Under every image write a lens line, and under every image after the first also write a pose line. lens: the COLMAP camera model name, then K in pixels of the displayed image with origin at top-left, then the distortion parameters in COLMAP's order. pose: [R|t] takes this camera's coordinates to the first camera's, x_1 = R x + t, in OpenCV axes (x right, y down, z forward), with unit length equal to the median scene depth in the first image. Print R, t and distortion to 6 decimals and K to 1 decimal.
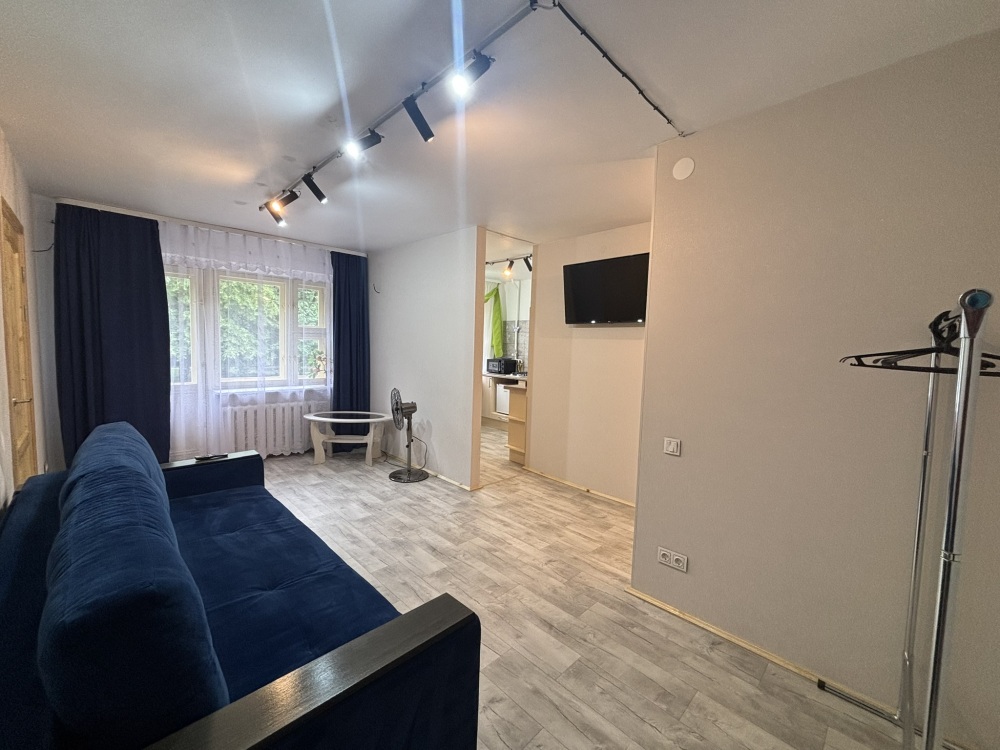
lens RADIAL K [[401.6, 0, 502.4], [0, 401.6, 369.4], [0, 0, 1]] dist [0.000057, -0.000307]
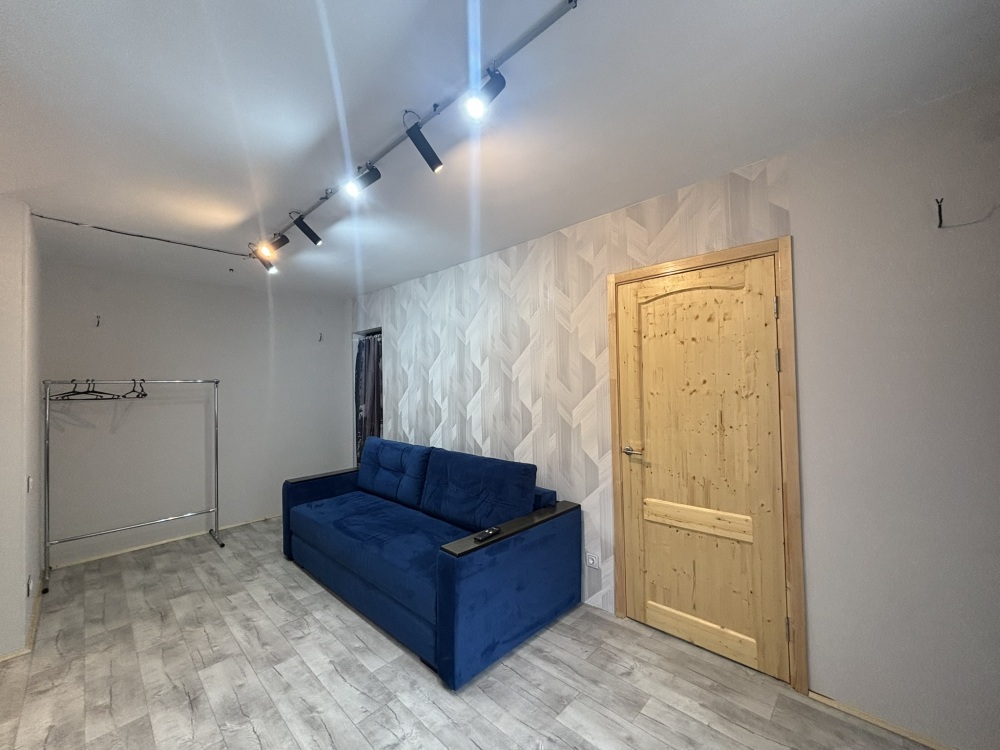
lens RADIAL K [[399.6, 0, 504.1], [0, 399.6, 380.7], [0, 0, 1]] dist [-0.010447, 0.000265]
pose [[-0.999382, -0.010903, -0.033418, -0.470104], [-0.012640, 0.998557, 0.052201, -0.093371], [0.032801, 0.052591, -0.998077, 1.166869]]
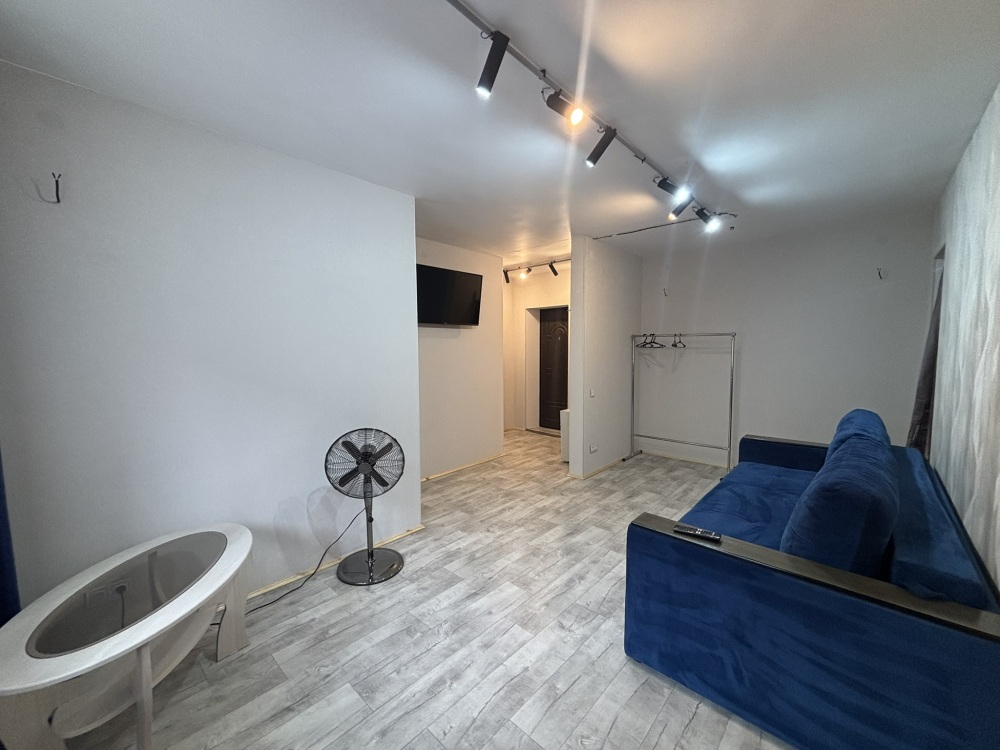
lens RADIAL K [[400.5, 0, 493.1], [0, 400.5, 375.5], [0, 0, 1]] dist [0.019957, -0.020087]
pose [[-0.030856, -0.108827, 0.993582, -0.859352], [0.064633, 0.991757, 0.110634, -0.084237], [-0.997432, 0.067631, -0.023568, 0.855477]]
